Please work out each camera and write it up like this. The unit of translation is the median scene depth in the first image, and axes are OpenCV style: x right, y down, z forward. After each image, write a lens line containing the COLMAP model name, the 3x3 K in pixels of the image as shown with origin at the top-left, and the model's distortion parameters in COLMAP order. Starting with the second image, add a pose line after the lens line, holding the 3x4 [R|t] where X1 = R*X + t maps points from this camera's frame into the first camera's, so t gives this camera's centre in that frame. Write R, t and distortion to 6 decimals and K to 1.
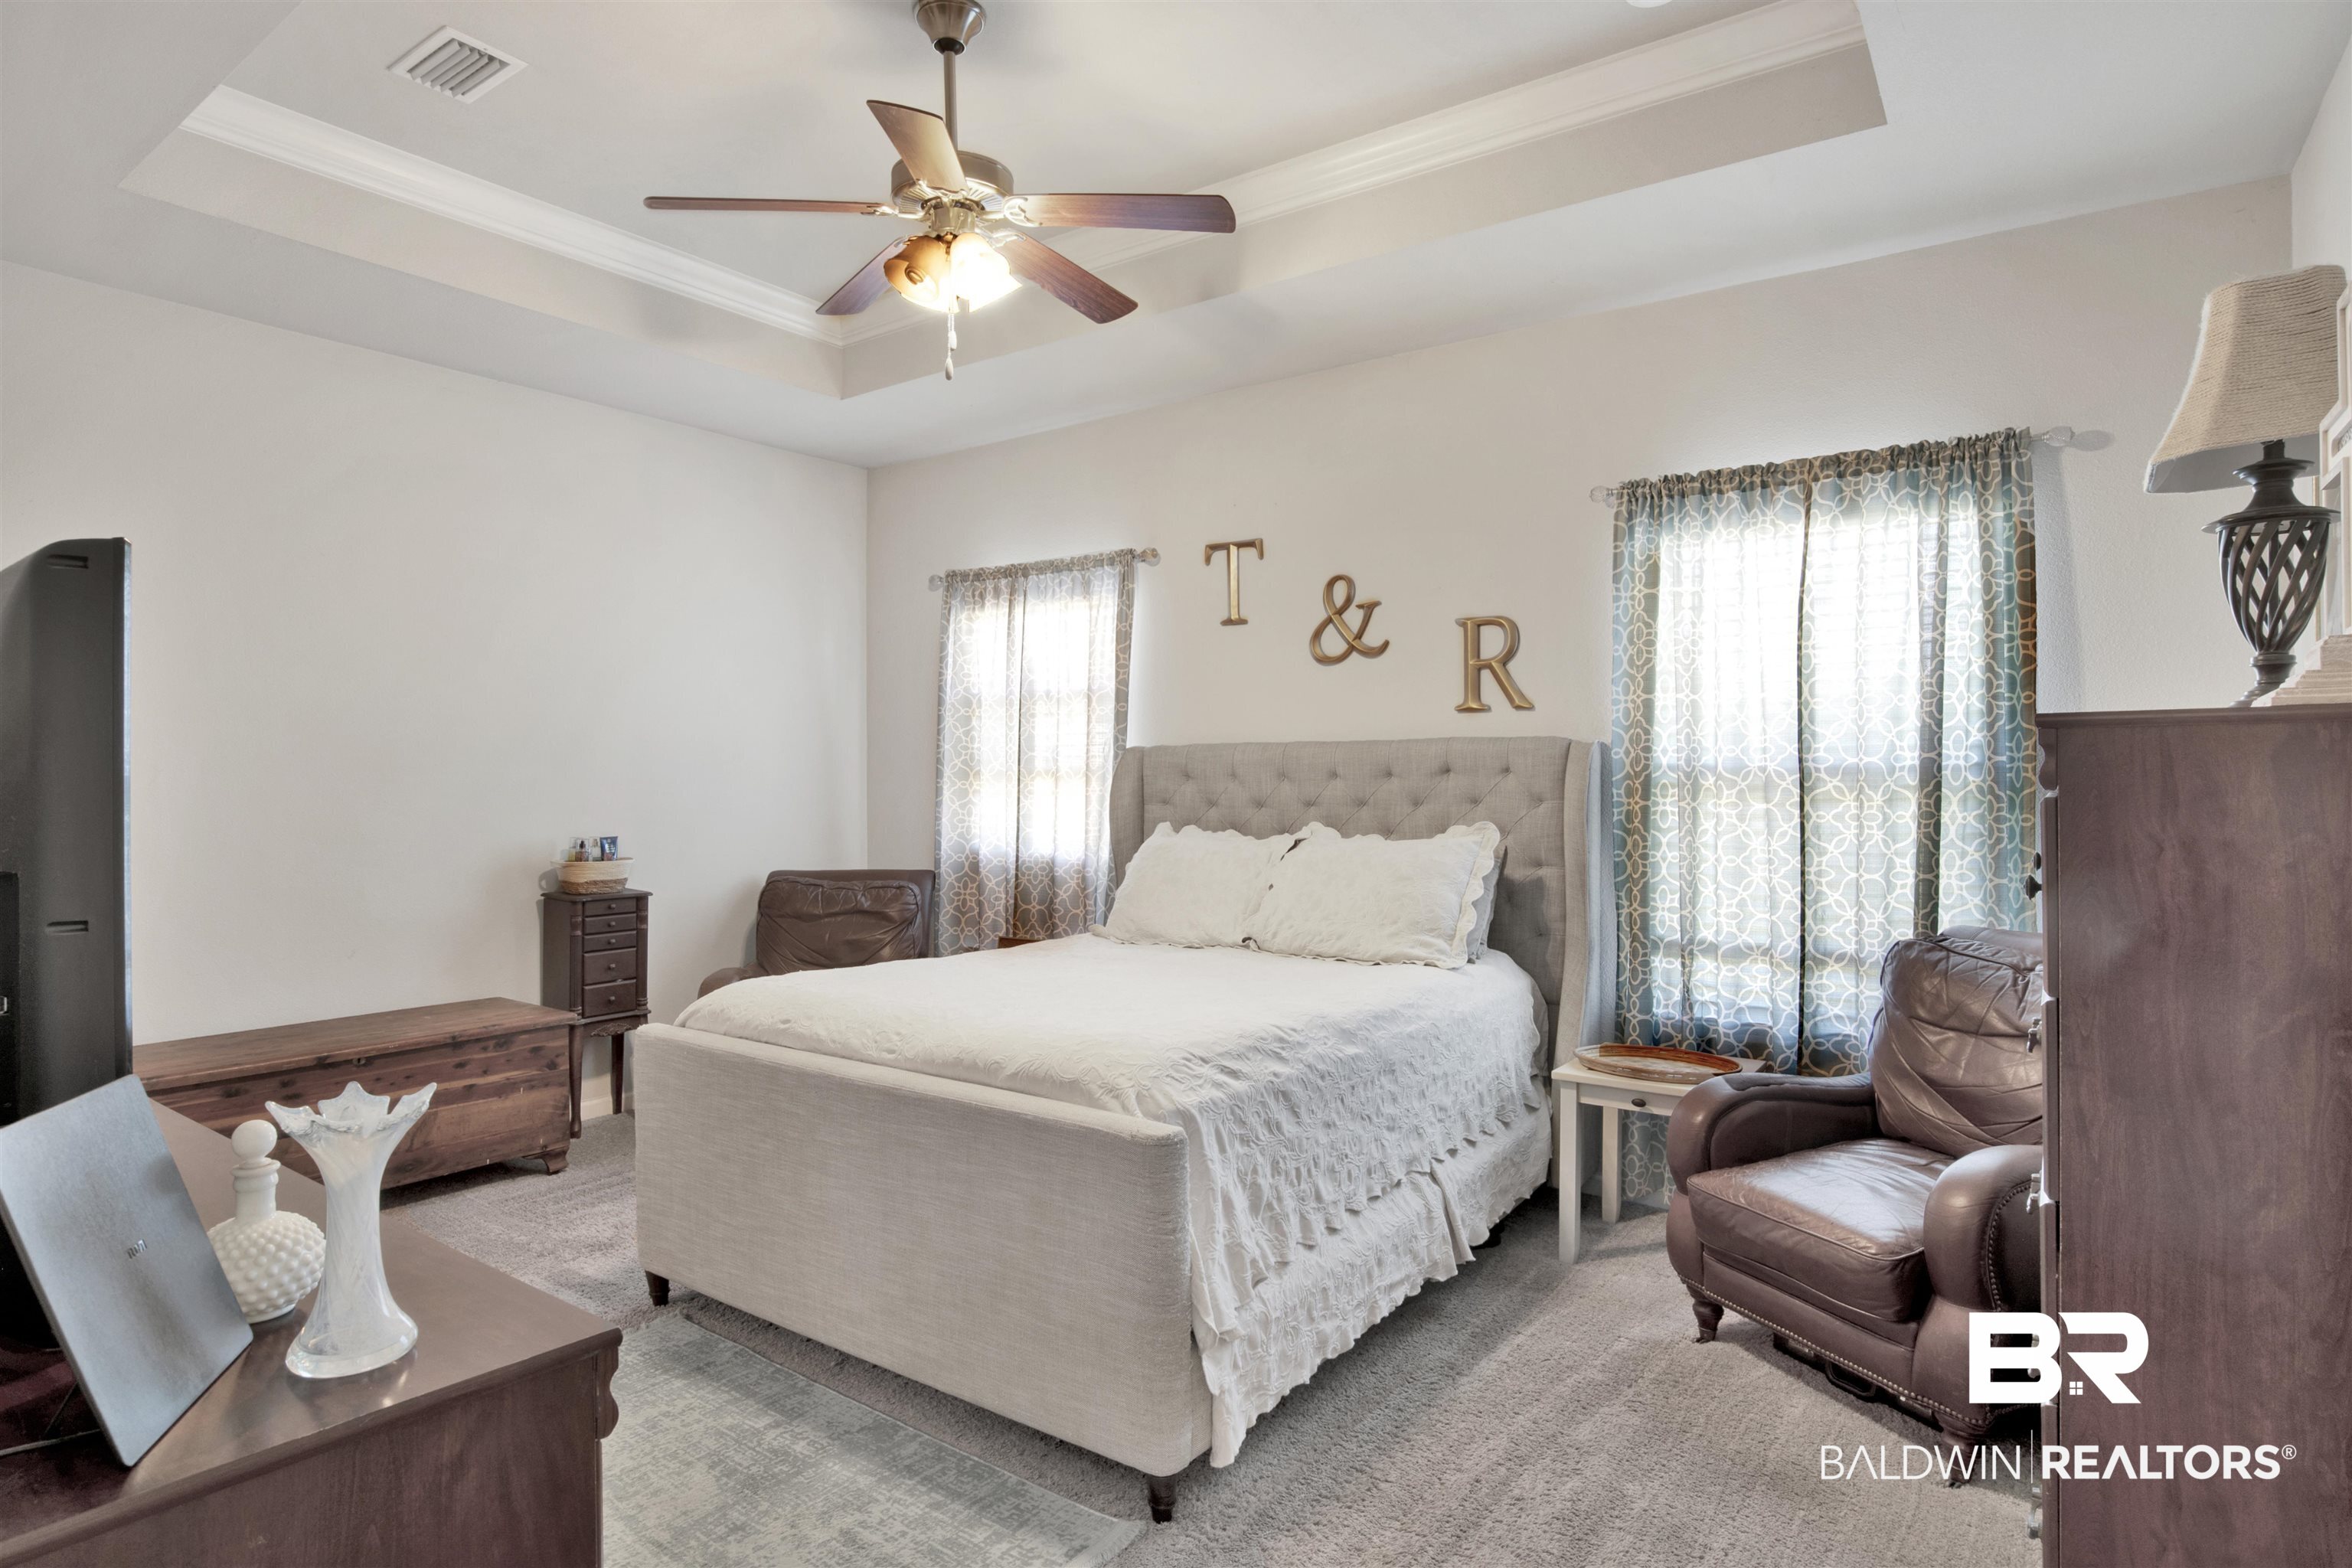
lens RADIAL K [[1257.3, 0, 1172.2], [0, 1257.3, 773.1], [0, 0, 1]] dist [-0.063053, 0.019759]
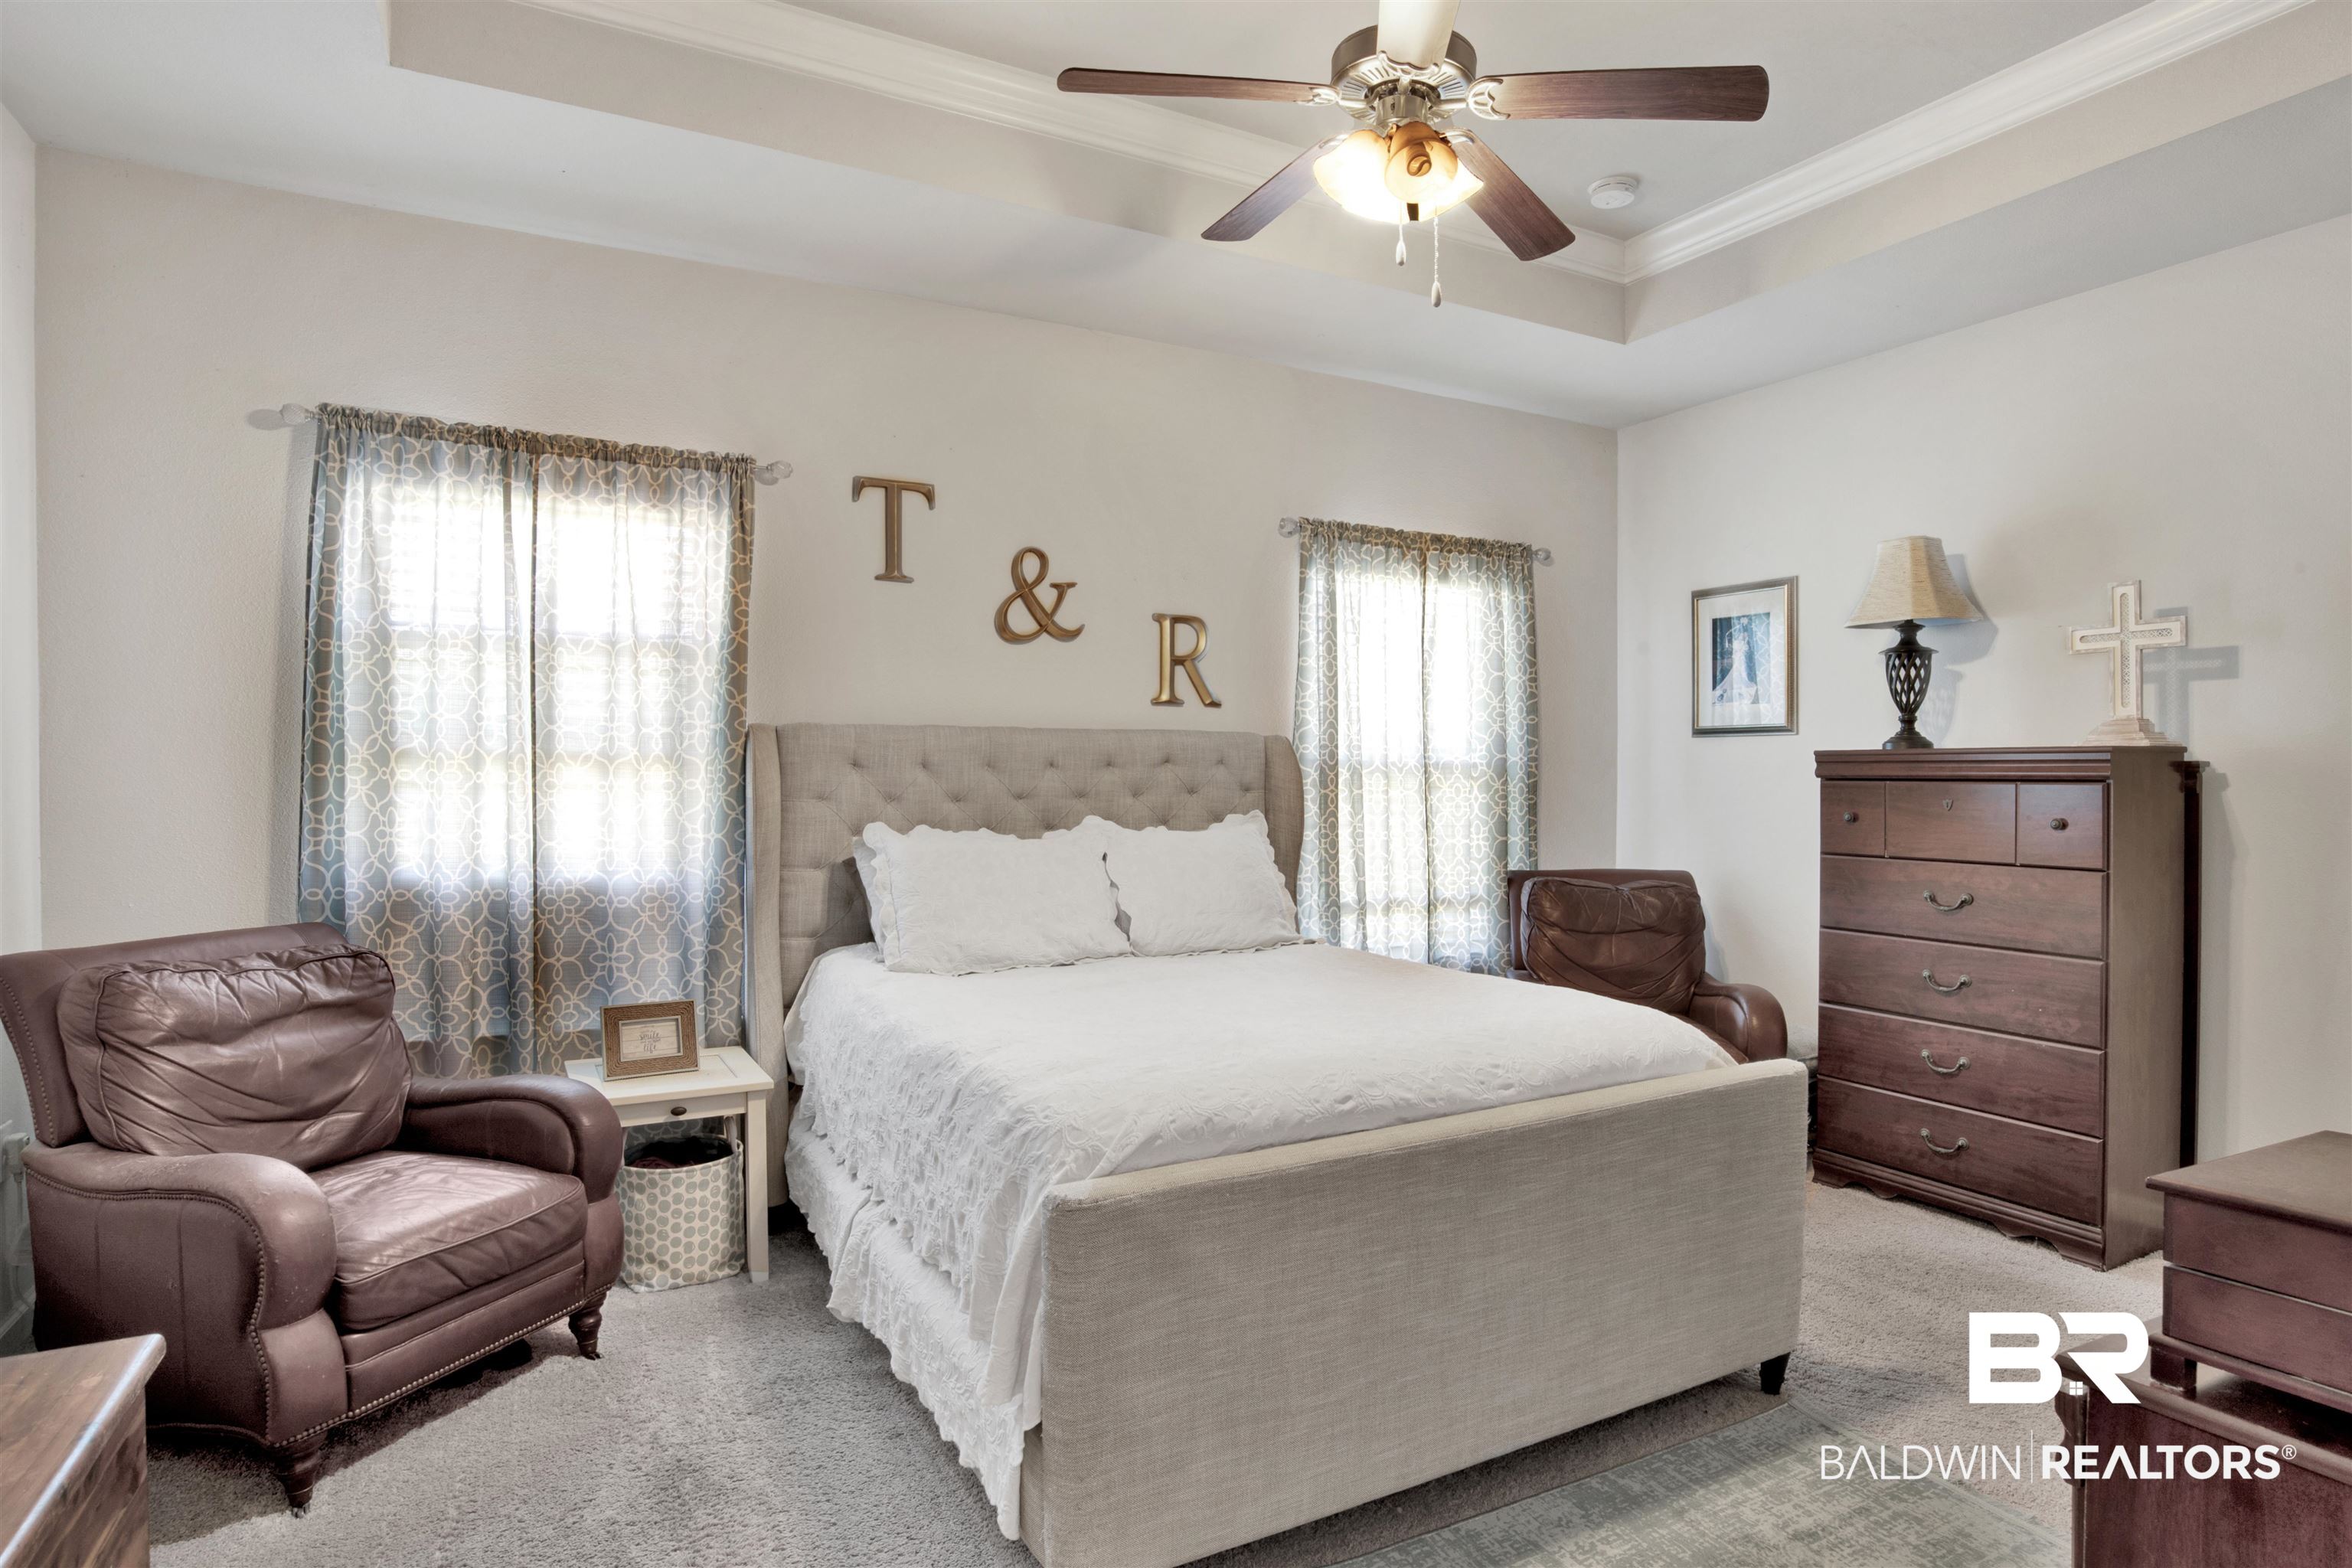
lens RADIAL K [[1257.3, 0, 1182.3], [0, 1257.3, 782.8], [0, 0, 1]] dist [-0.063053, 0.019759]
pose [[0.438436, 0.004625, 0.898751, -0.657107], [-0.002736, 0.999989, -0.003811, 0.018025], [-0.898758, -0.000788, 0.438443, 0.512416]]
